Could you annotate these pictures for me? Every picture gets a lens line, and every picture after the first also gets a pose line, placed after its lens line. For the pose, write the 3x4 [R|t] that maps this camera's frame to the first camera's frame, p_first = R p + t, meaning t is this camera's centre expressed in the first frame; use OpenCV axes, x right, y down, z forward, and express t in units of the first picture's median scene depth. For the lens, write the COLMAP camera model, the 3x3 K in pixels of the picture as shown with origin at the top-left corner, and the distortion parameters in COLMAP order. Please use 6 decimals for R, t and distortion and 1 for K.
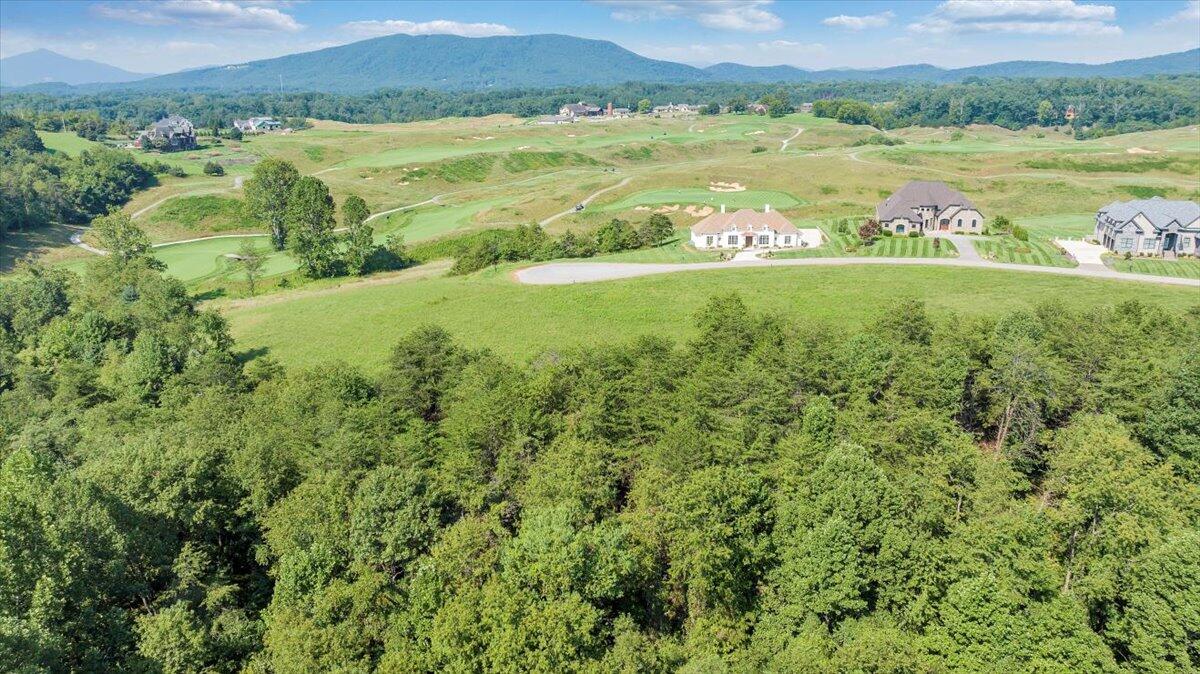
lens RADIAL K [[846.9, 0, 600.6], [0, 846.9, 332.3], [0, 0, 1]] dist [-0.044390, 0.043433]
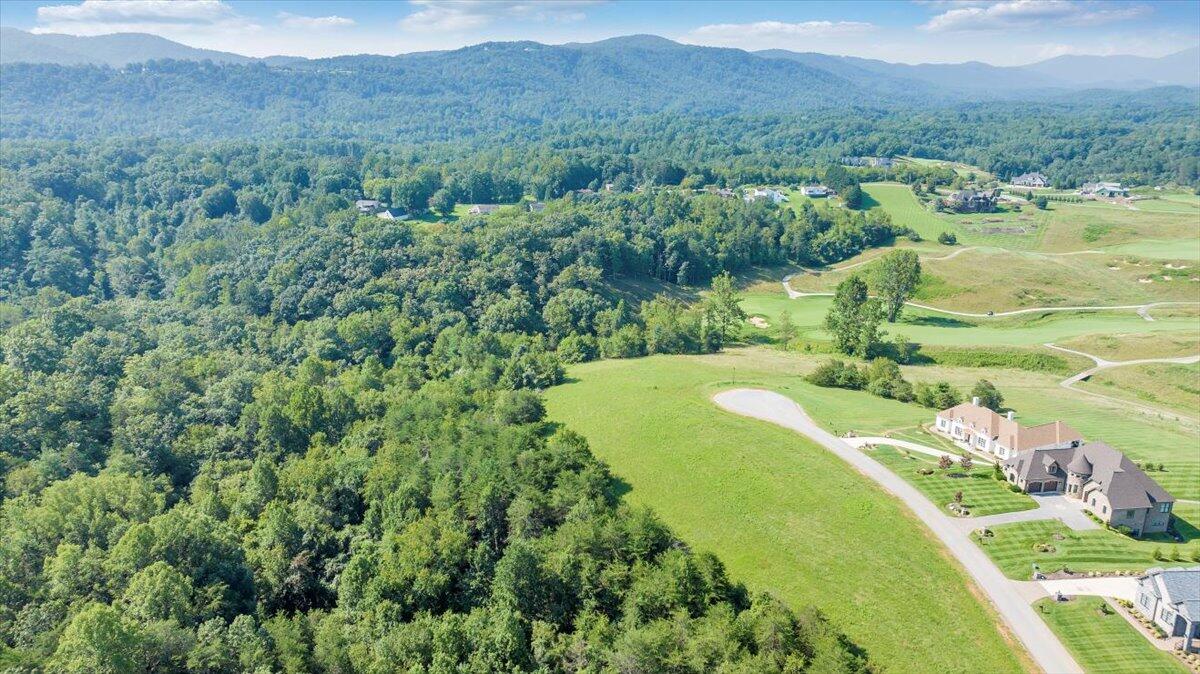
lens RADIAL K [[844.7, 0, 599.0], [0, 844.7, 333.5], [0, 0, 1]] dist [-0.030291, 0.022068]
pose [[0.387224, 0.265386, -0.882966, 0.482963], [-0.257224, 0.950749, 0.172953, -0.160547], [0.885378, 0.160148, 0.436416, 0.071771]]
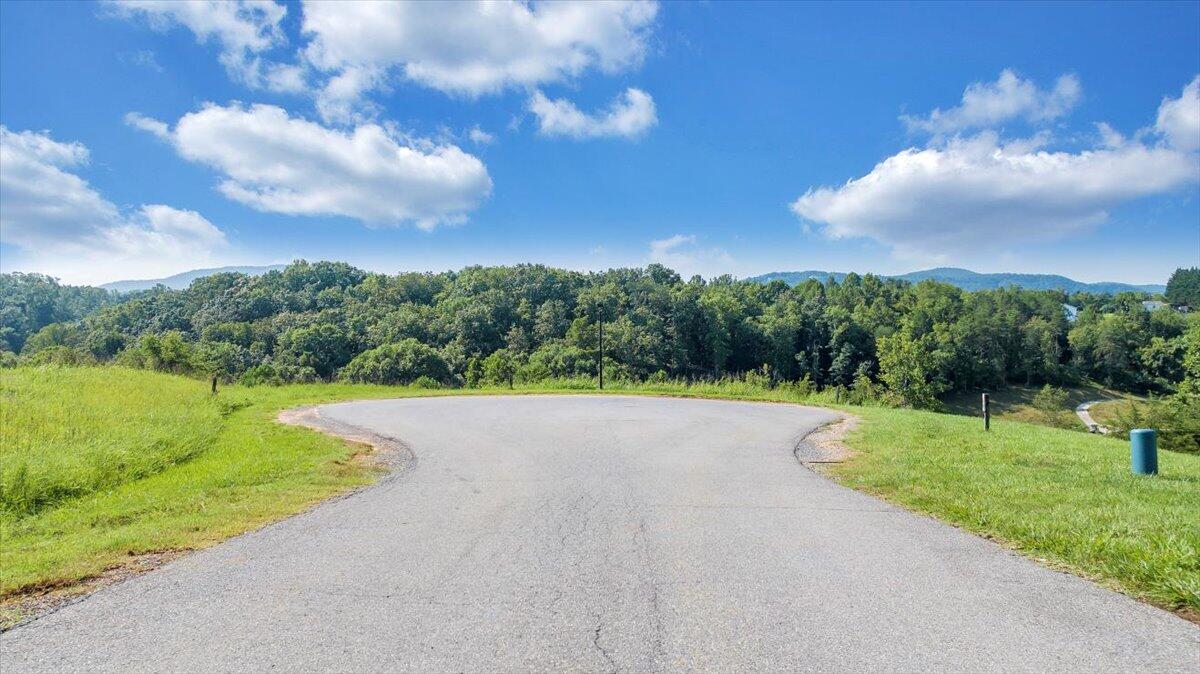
lens RADIAL K [[844.7, 0, 599.0], [0, 844.7, 333.5], [0, 0, 1]] dist [-0.030291, 0.022068]
pose [[0.046846, -0.000484, -0.998902, 0.075371], [-0.268343, 0.963235, -0.013052, -0.040171], [0.962184, 0.268660, 0.044994, 0.456789]]
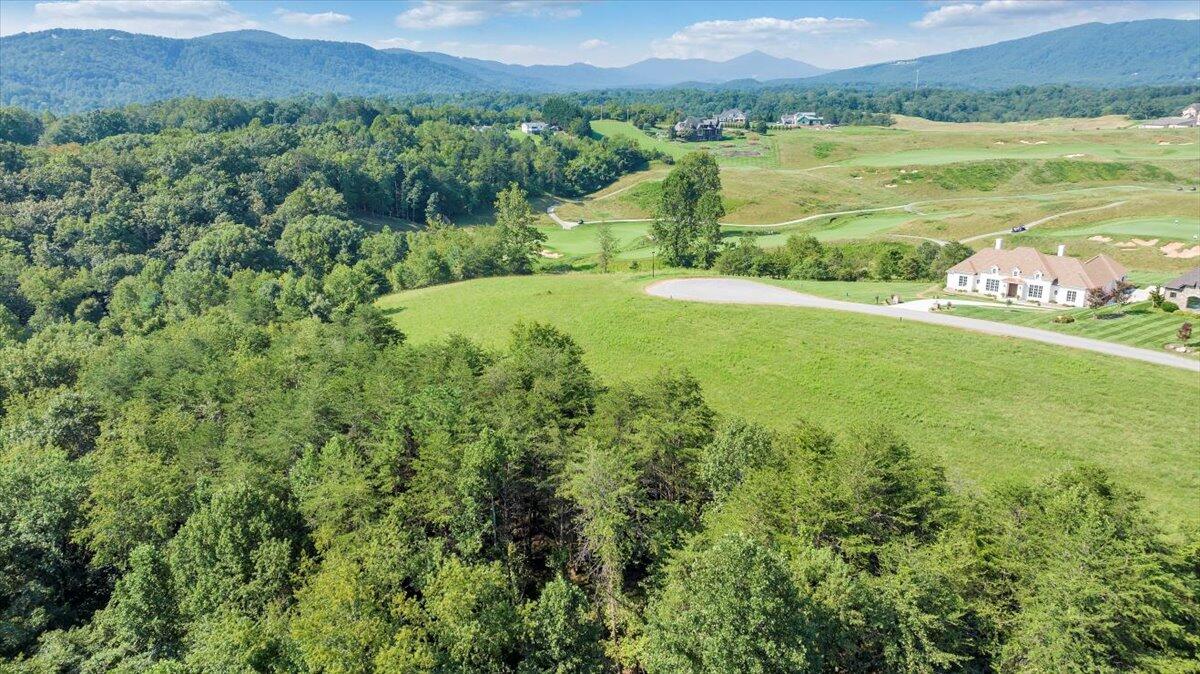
lens RADIAL K [[846.9, 0, 600.6], [0, 846.9, 332.3], [0, 0, 1]] dist [-0.044390, 0.043433]
pose [[0.737416, 0.184445, -0.649768, 0.219624], [-0.181152, 0.980756, 0.072813, -0.032475], [0.650693, 0.064014, 0.756637, 0.109126]]
